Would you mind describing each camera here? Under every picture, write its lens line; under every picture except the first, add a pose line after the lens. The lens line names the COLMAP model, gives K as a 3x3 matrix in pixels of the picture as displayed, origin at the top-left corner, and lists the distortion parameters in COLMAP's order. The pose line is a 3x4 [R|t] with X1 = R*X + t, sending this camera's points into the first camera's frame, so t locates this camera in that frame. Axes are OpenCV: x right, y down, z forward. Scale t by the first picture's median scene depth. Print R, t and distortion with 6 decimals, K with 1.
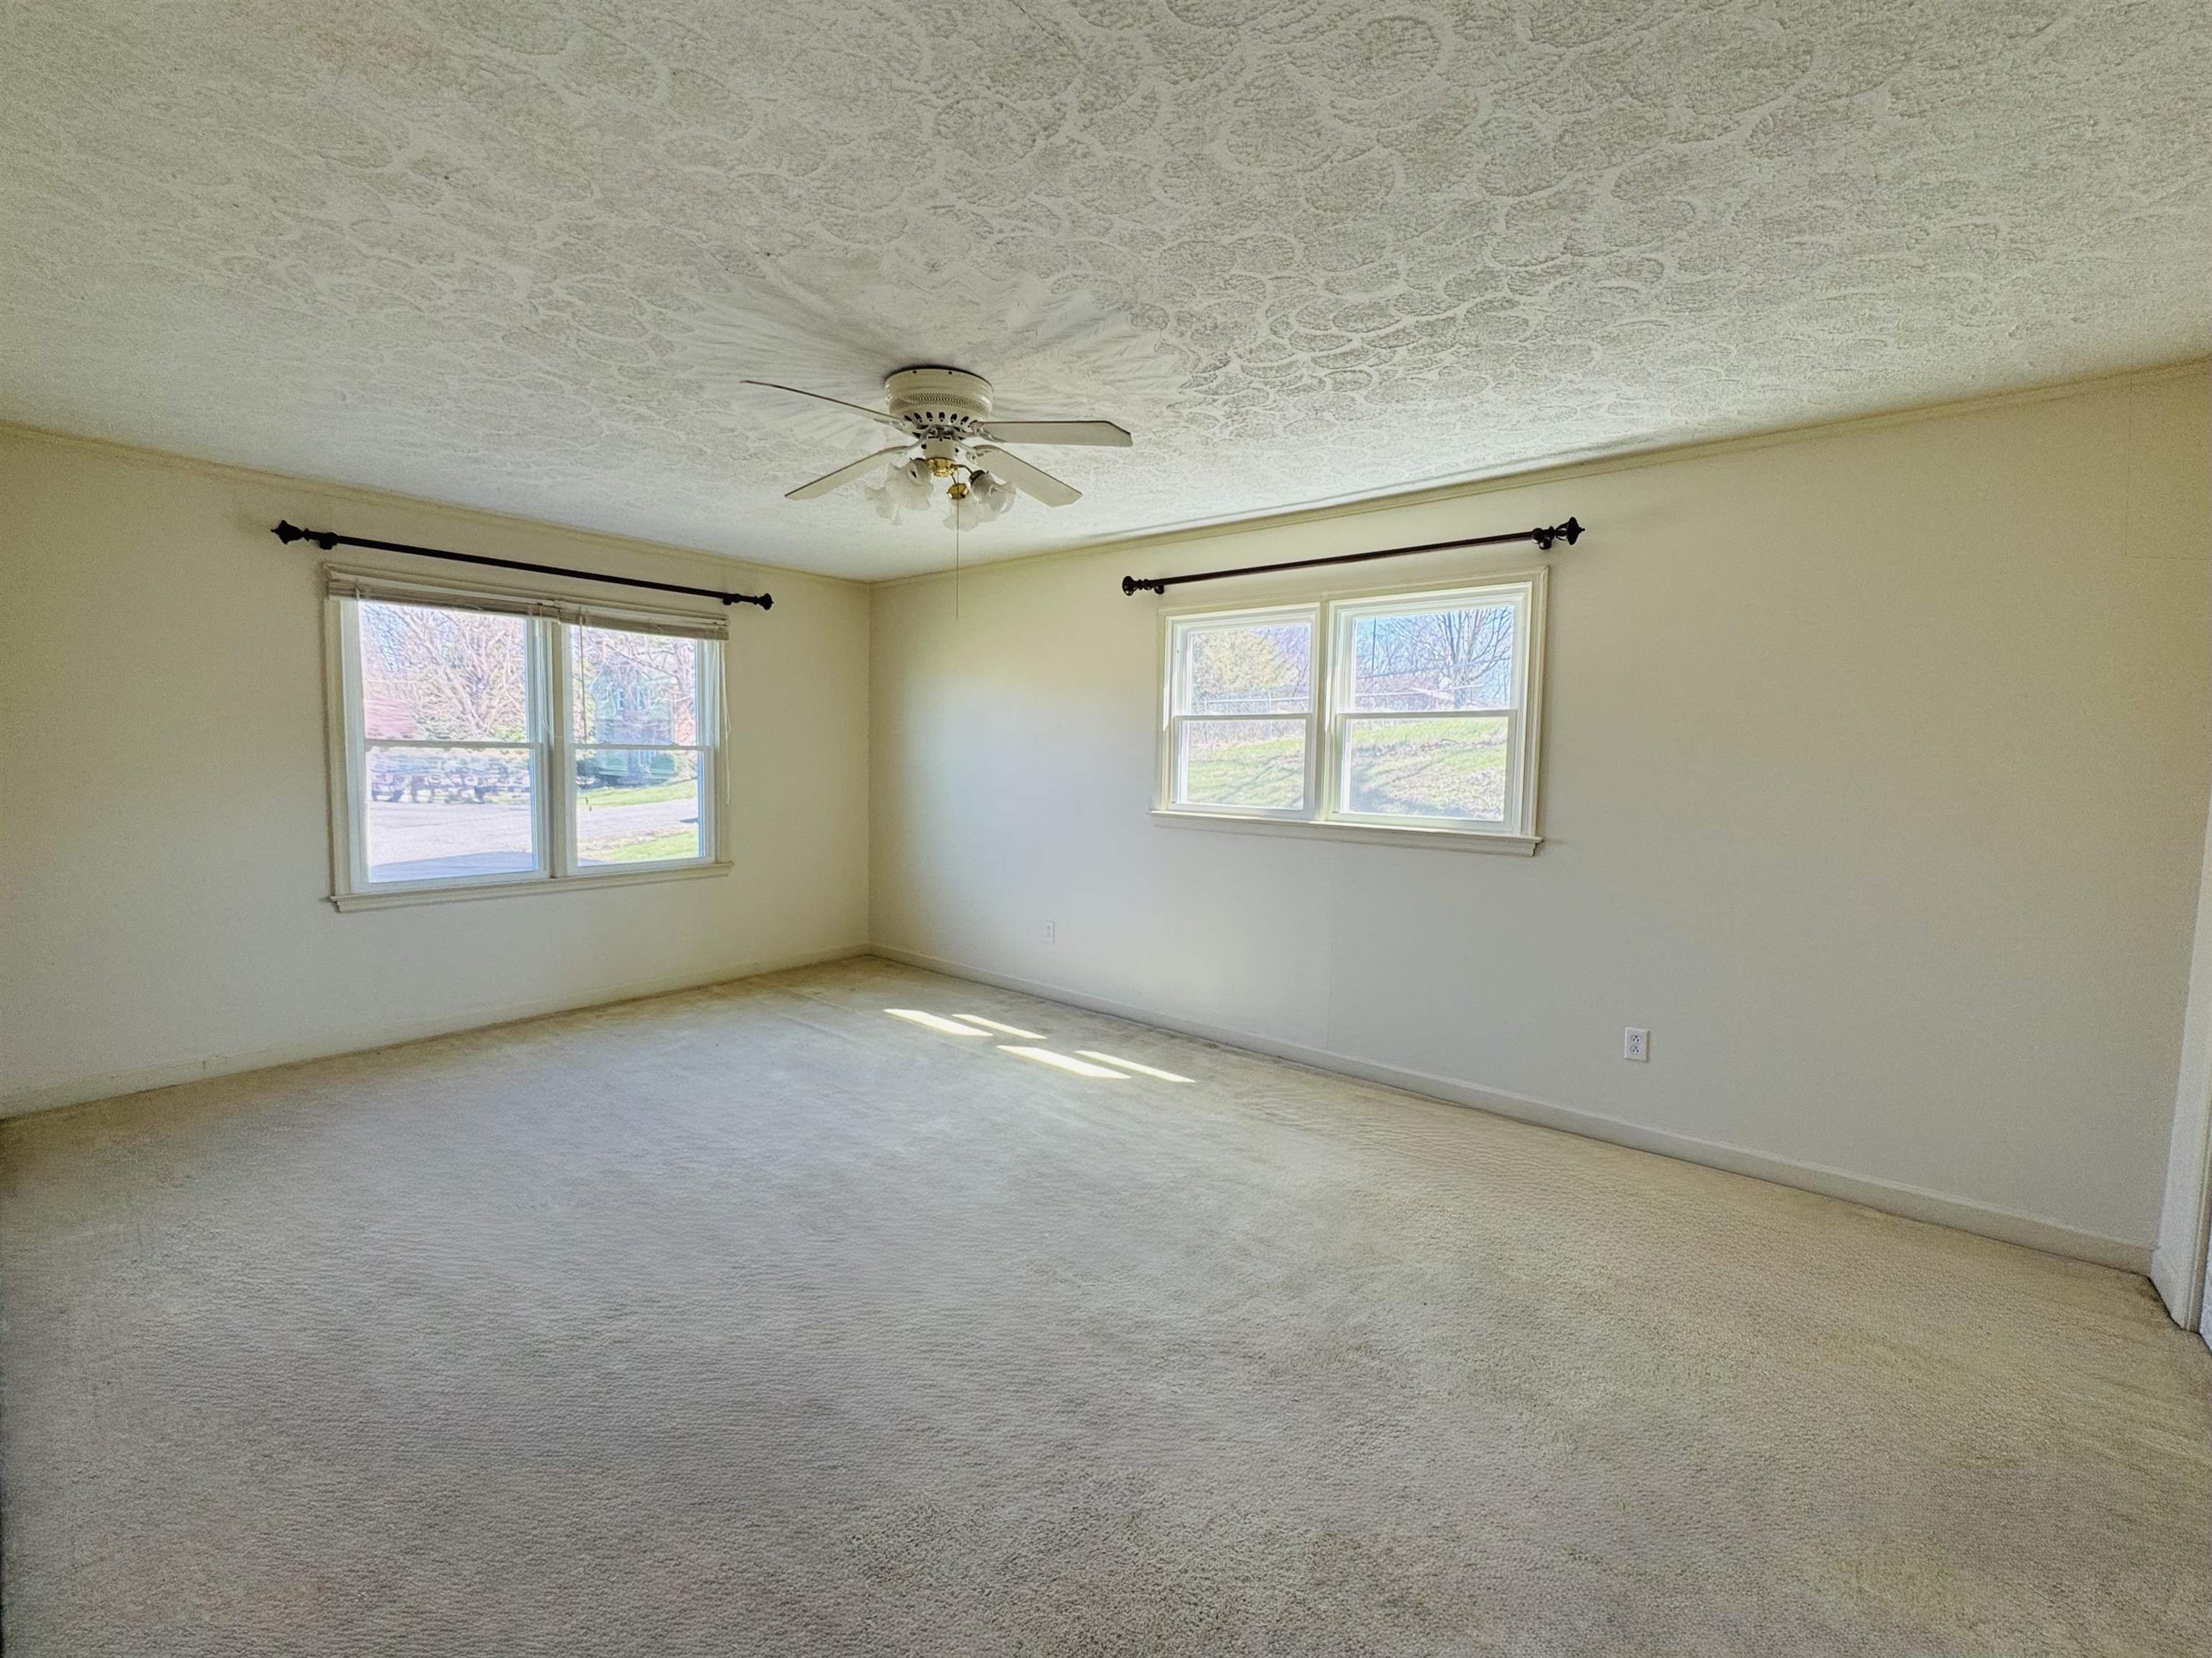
lens RADIAL K [[959.7, 0, 1106.0], [0, 959.7, 829.0], [0, 0, 1]] dist [0.000833, -0.000141]
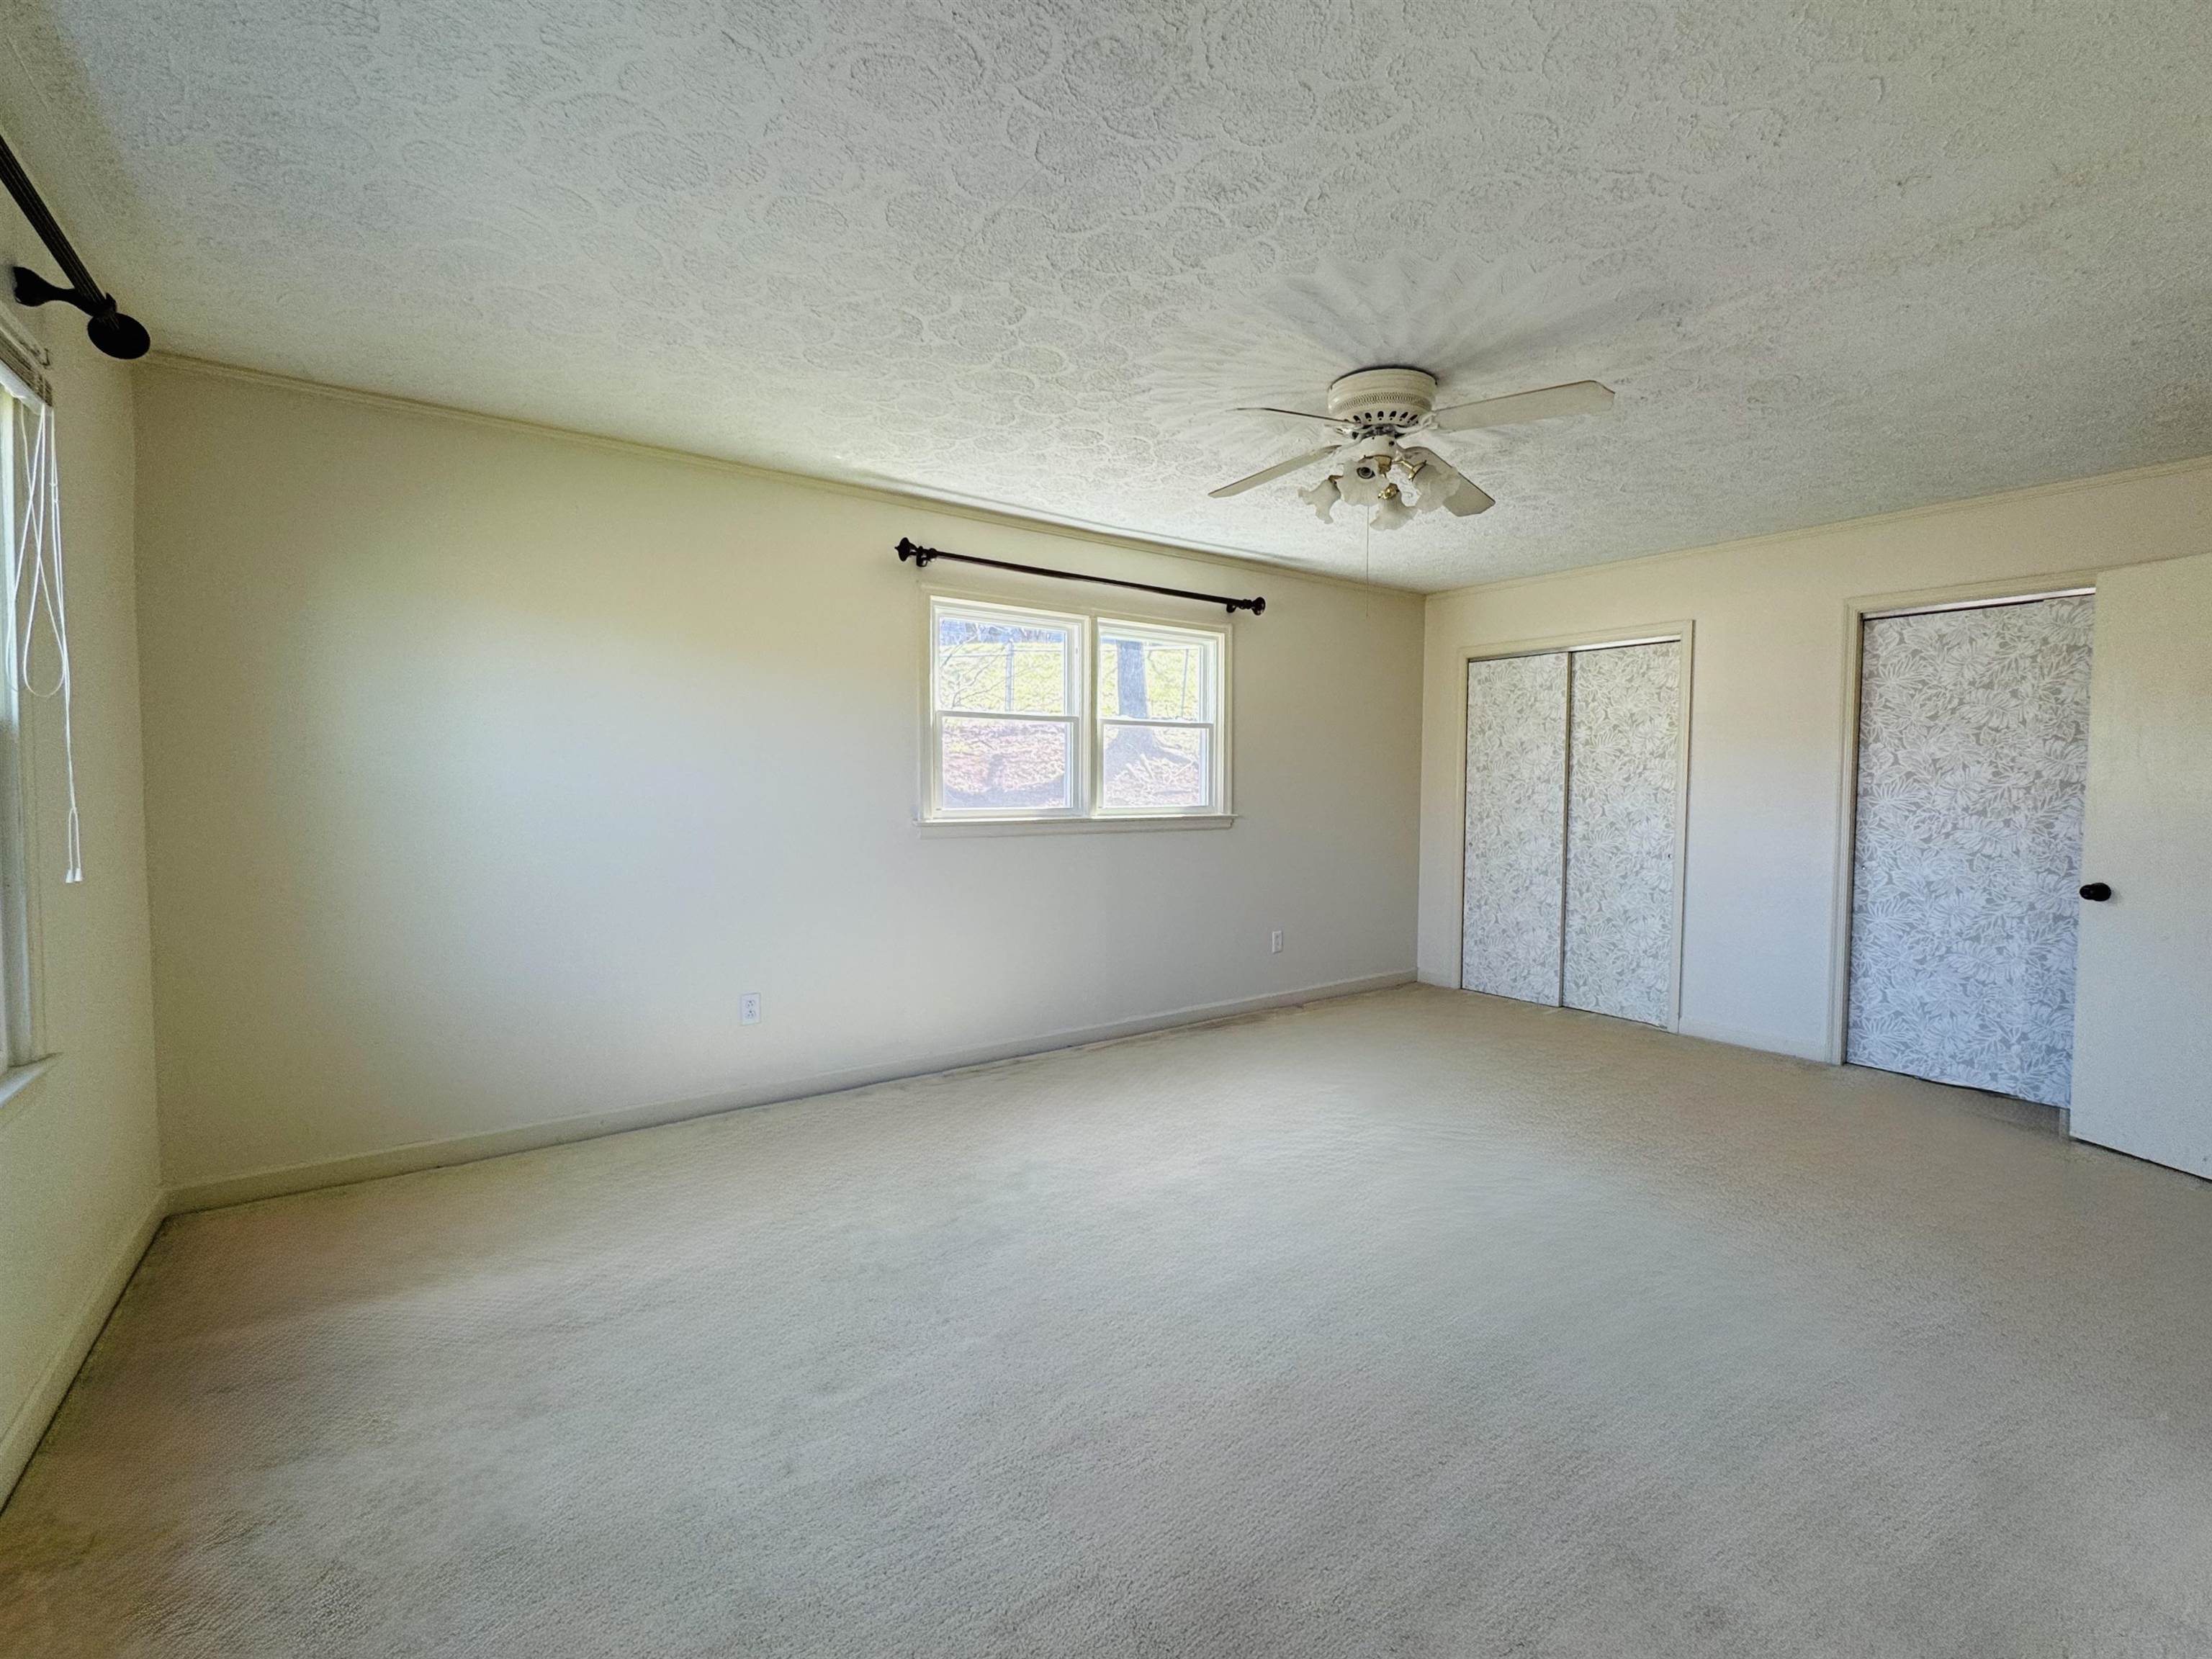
lens RADIAL K [[959.8, 0, 1106.0], [0, 959.8, 829.5], [0, 0, 1]] dist [0.000833, -0.000141]
pose [[0.240495, -0.071959, 0.967979, -0.856967], [0.067227, 0.996088, 0.057346, -0.056305], [-0.968319, 0.051283, 0.244392, 0.733907]]
